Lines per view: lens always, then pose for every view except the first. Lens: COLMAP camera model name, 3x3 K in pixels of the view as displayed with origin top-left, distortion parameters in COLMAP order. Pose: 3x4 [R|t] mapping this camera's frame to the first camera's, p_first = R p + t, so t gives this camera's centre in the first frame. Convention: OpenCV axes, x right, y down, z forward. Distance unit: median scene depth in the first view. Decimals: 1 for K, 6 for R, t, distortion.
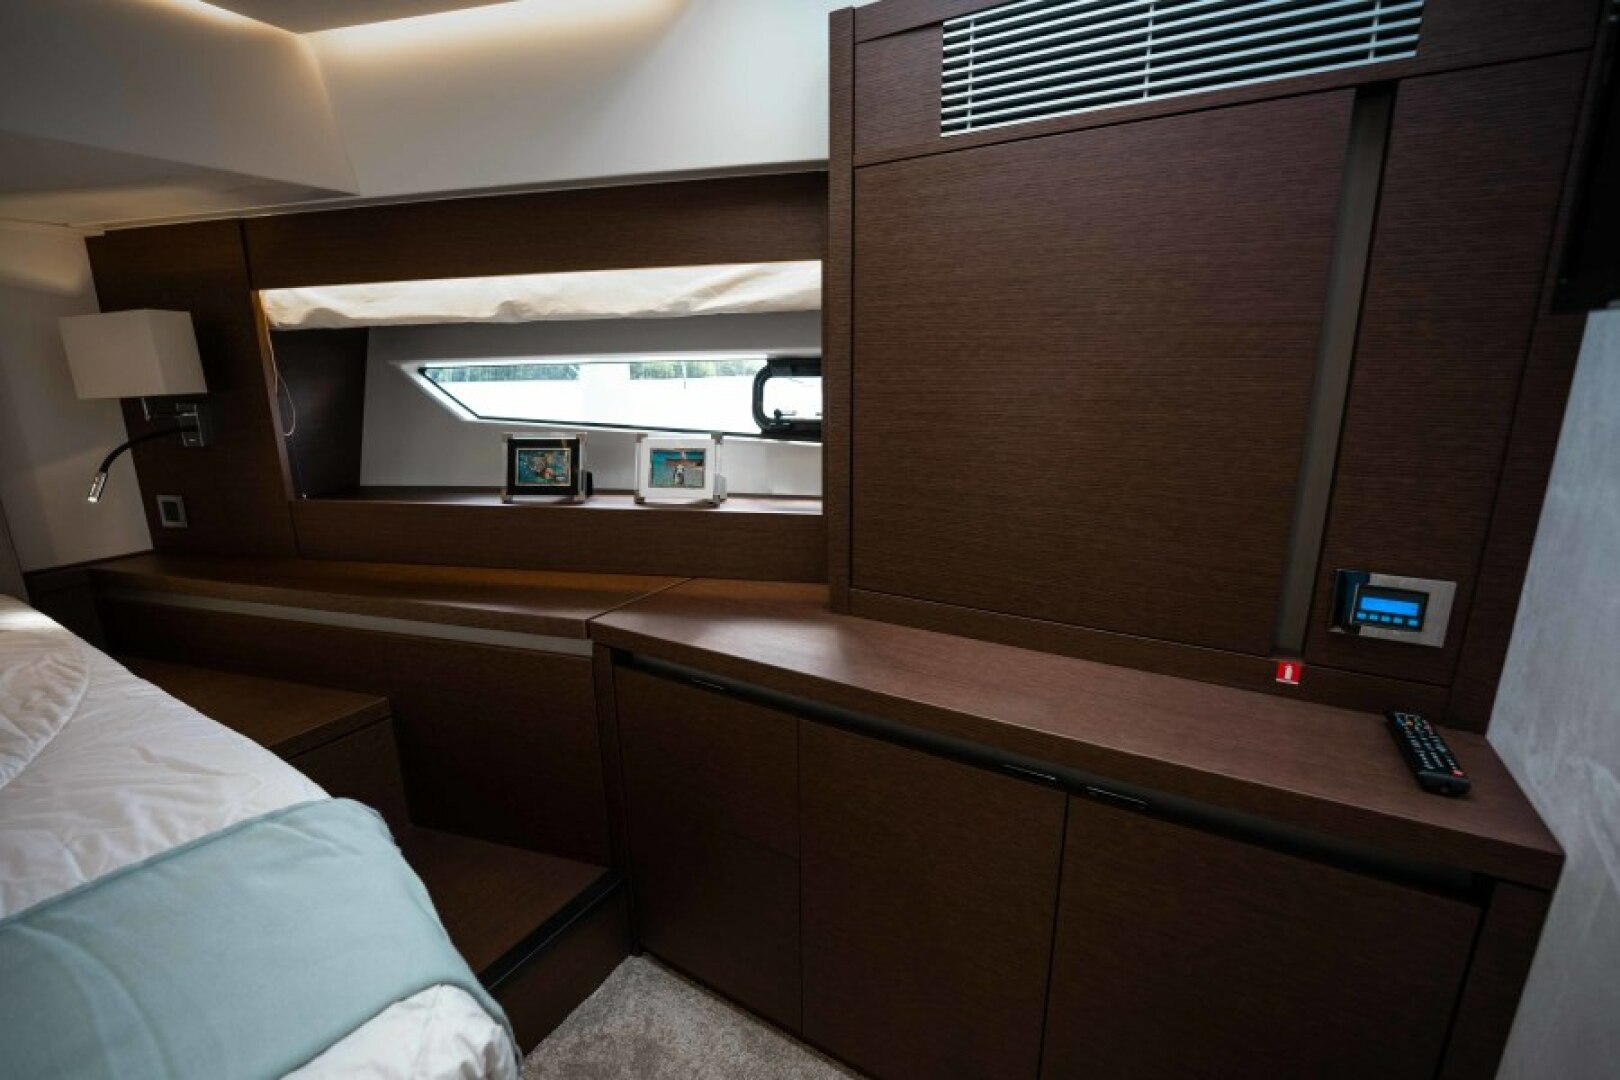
lens RADIAL K [[699.4, 0, 794.4], [0, 699.4, 537.7], [0, 0, 1]] dist [-0.035066, 0.006371]
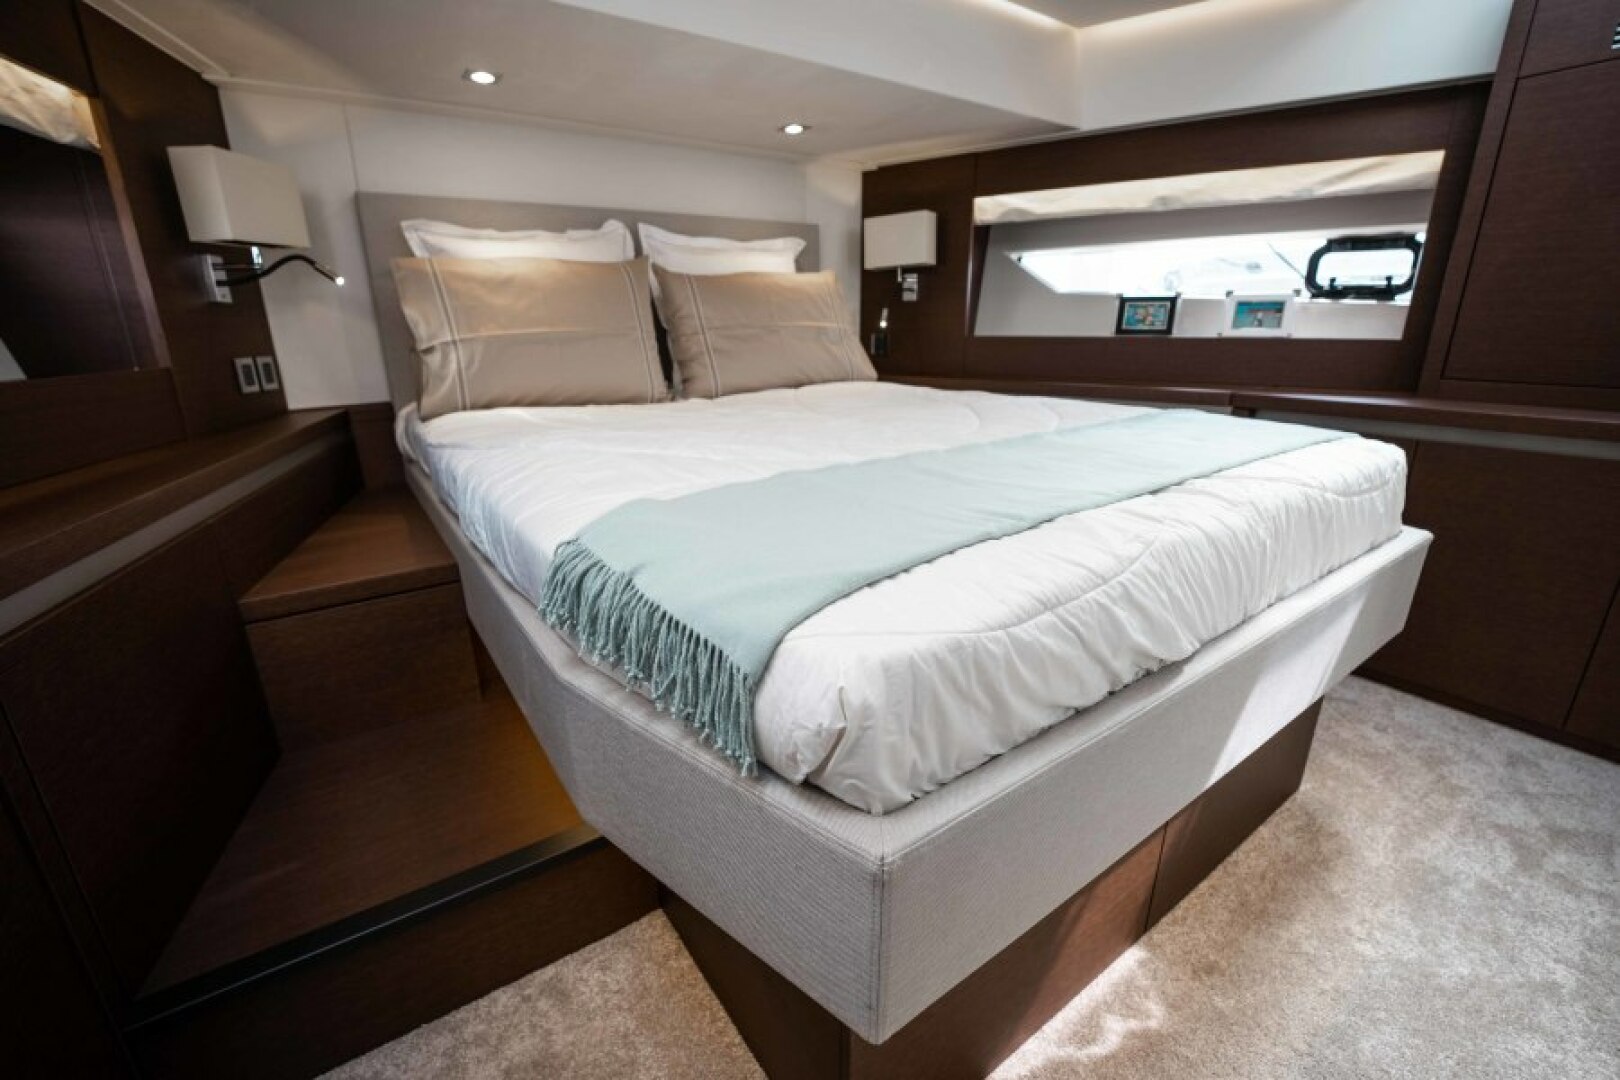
lens RADIAL K [[667.6, 0, 803.4], [0, 667.6, 538.7], [0, 0, 1]] dist [-0.034837, 0.005237]
pose [[0.914861, 0.126941, -0.383294, -0.465476], [-0.092019, 0.989862, 0.108191, 0.304244], [0.393142, -0.063709, 0.917268, -0.640339]]
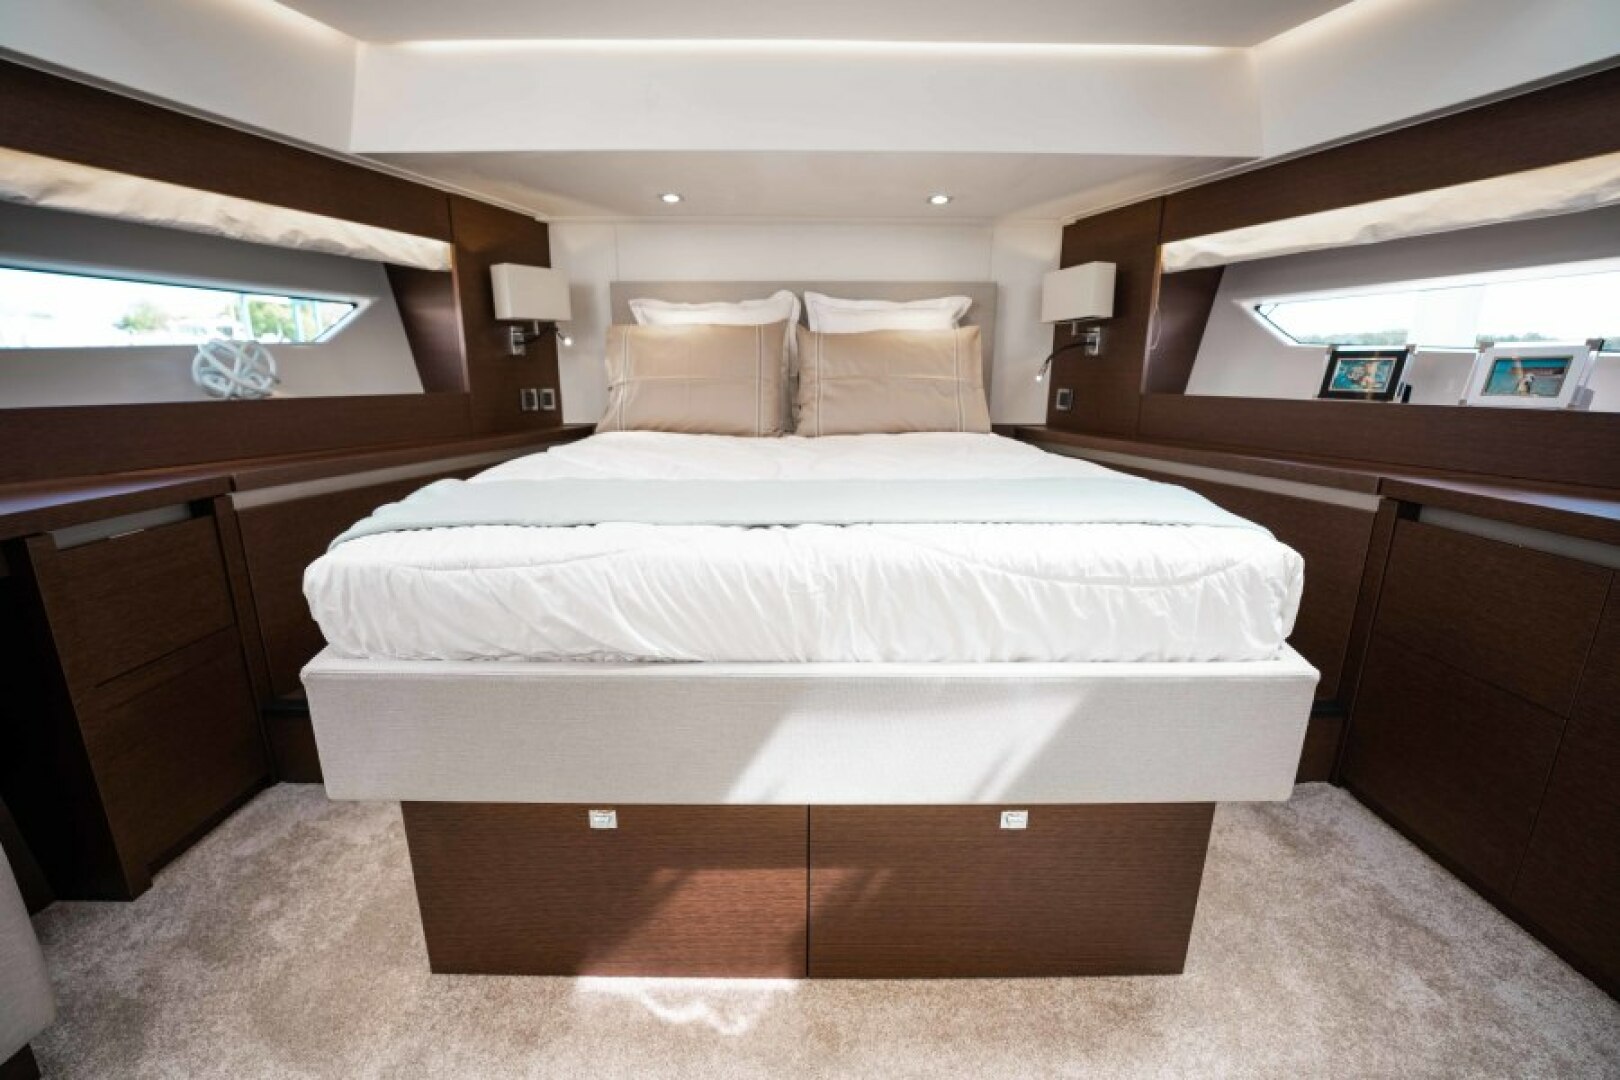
lens RADIAL K [[653.3, 0, 810.0], [0, 653.3, 540.0], [0, 0, 1]] dist [-0.032371, 0.004849]
pose [[0.530342, 0.223980, -0.817662, 0.081708], [-0.204058, 0.969839, 0.133312, 0.223372], [0.822860, 0.096149, 0.560051, -0.329683]]
